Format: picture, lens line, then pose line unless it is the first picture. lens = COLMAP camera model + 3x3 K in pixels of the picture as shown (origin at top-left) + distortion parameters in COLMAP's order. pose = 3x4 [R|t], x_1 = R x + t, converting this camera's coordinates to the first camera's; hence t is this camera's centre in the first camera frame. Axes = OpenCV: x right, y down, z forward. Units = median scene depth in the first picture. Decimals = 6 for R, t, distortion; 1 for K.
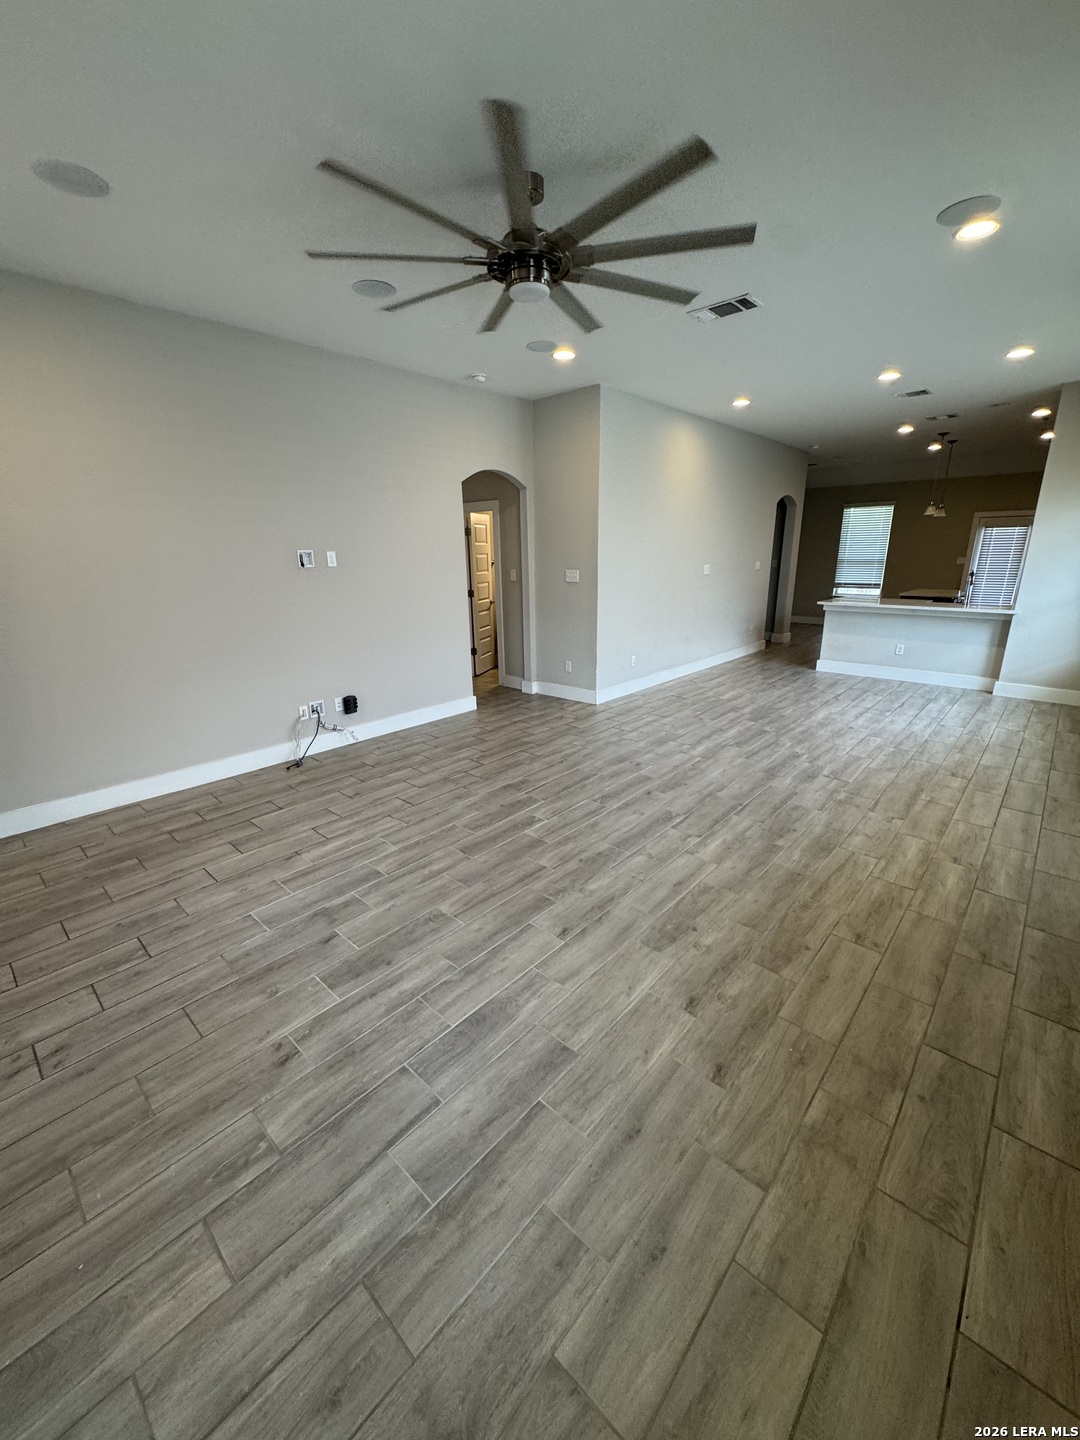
lens RADIAL K [[575.4, 0, 541.7], [0, 575.4, 721.4], [0, 0, 1]] dist [-0.003632, 0.000460]
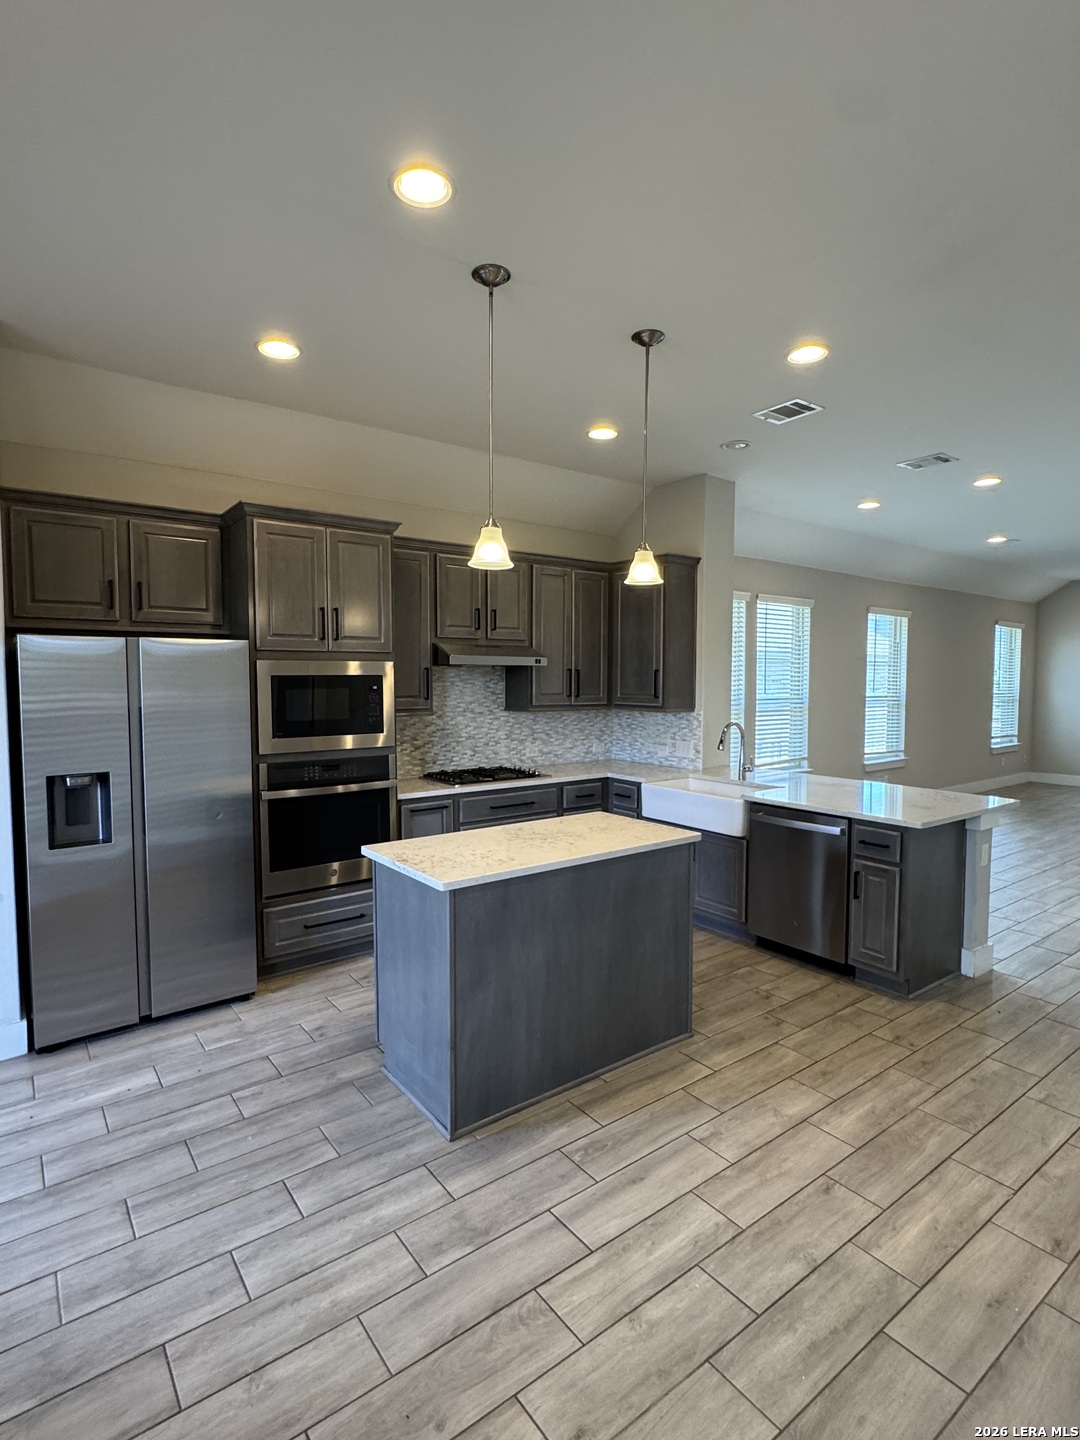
lens RADIAL K [[735.8, 0, 542.4], [0, 735.8, 722.7], [0, 0, 1]] dist [-0.004607, 0.000410]
pose [[-0.982140, -0.001754, 0.188143, 1.406187], [0.062955, 0.939257, 0.337390, -0.913488], [-0.177306, 0.343209, -0.922372, 2.995075]]
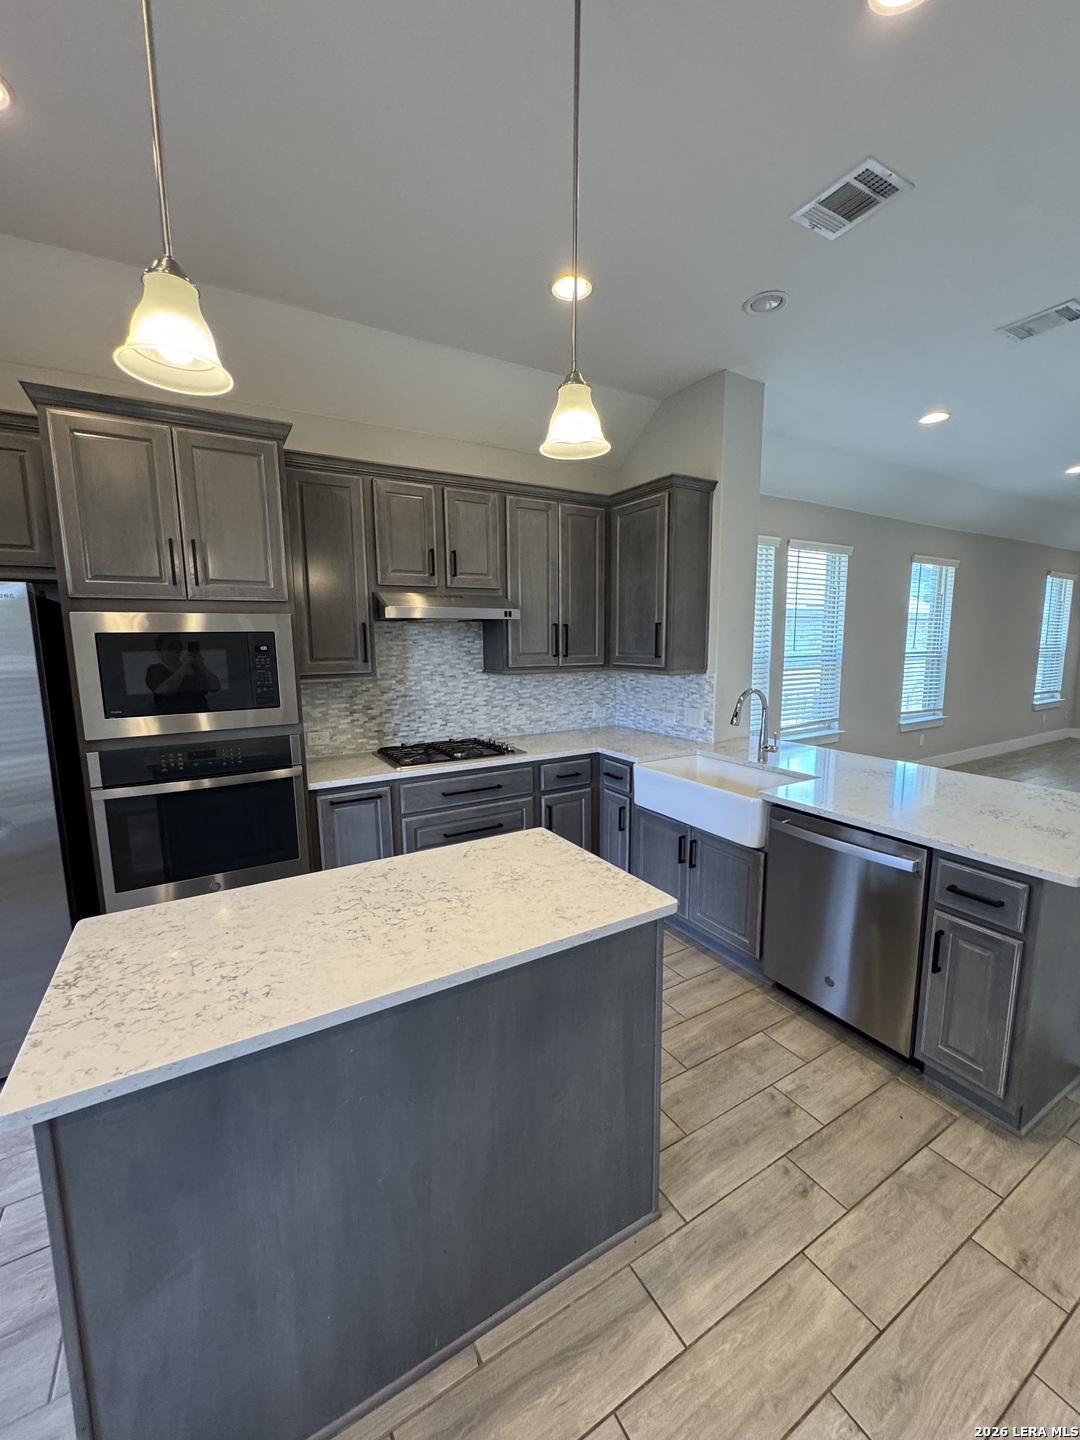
lens RADIAL K [[577.4, 0, 542.0], [0, 577.4, 720.6], [0, 0, 1]] dist [-0.004916, 0.000766]
pose [[-0.955039, -0.022275, 0.295642, 1.360893], [0.103465, 0.909442, 0.402754, -0.765865], [-0.277840, 0.415235, -0.866248, 2.526551]]
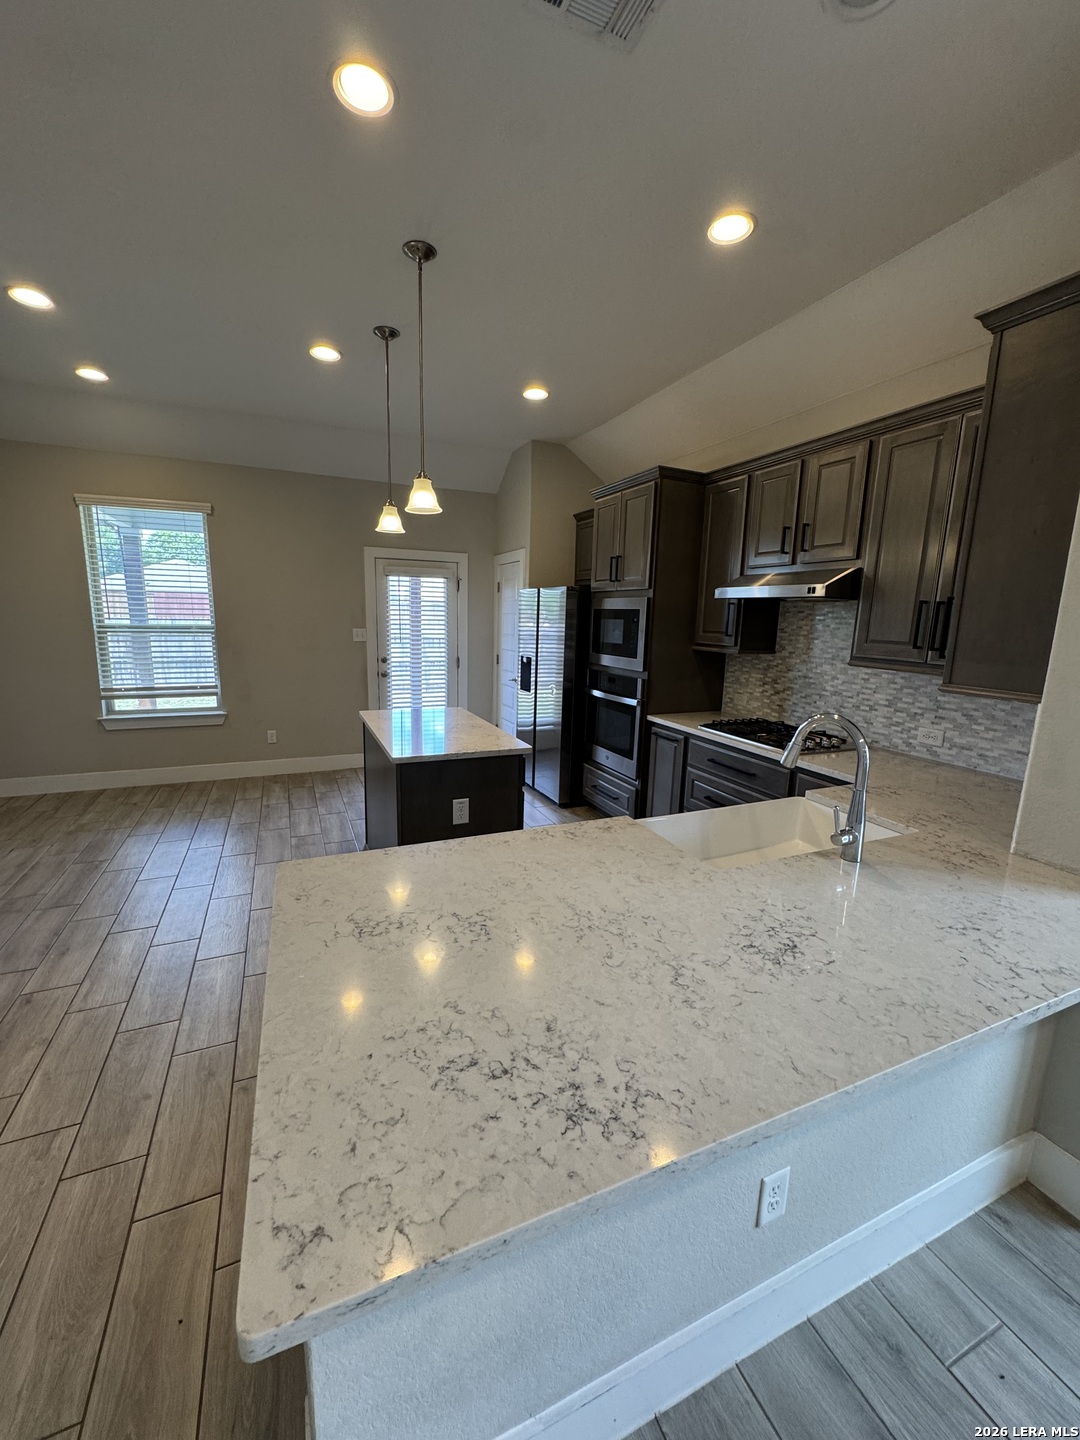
lens RADIAL K [[575.4, 0, 541.7], [0, 575.4, 721.4], [0, 0, 1]] dist [-0.003632, 0.000460]
pose [[0.400423, -0.148455, 0.904225, 0.845427], [0.233166, 0.970815, 0.056134, -0.531515], [-0.886169, 0.188358, 0.423351, 1.766769]]
